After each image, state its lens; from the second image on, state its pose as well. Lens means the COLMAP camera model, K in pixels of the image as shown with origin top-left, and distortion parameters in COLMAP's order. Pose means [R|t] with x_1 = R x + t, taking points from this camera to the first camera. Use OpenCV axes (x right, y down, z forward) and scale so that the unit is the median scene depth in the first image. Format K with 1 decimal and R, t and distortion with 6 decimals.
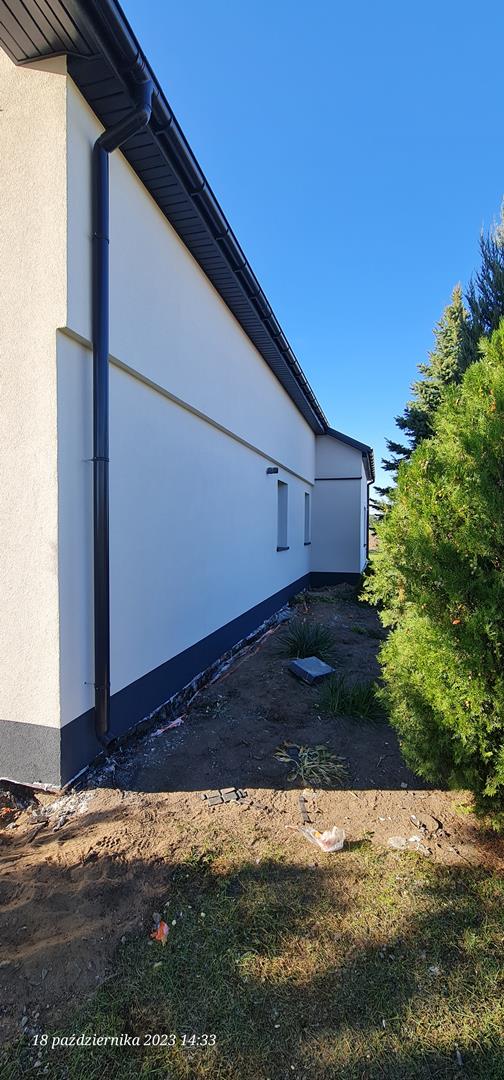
lens RADIAL K [[444.0, 0, 252.0], [0, 444.0, 540.0], [0, 0, 1]] dist [-0.008666, 0.000023]
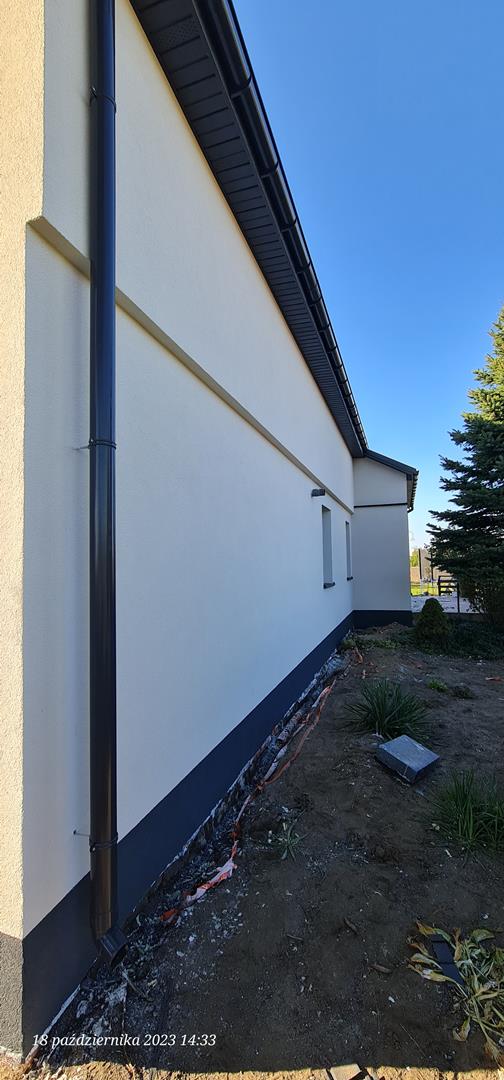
lens RADIAL K [[444.0, 0, 252.0], [0, 444.0, 540.0], [0, 0, 1]] dist [-0.008666, 0.000023]
pose [[0.998628, -0.027474, -0.044588, -0.073180], [0.023726, 0.996308, -0.082507, 0.000329], [0.046690, 0.081336, 0.995593, 0.268924]]
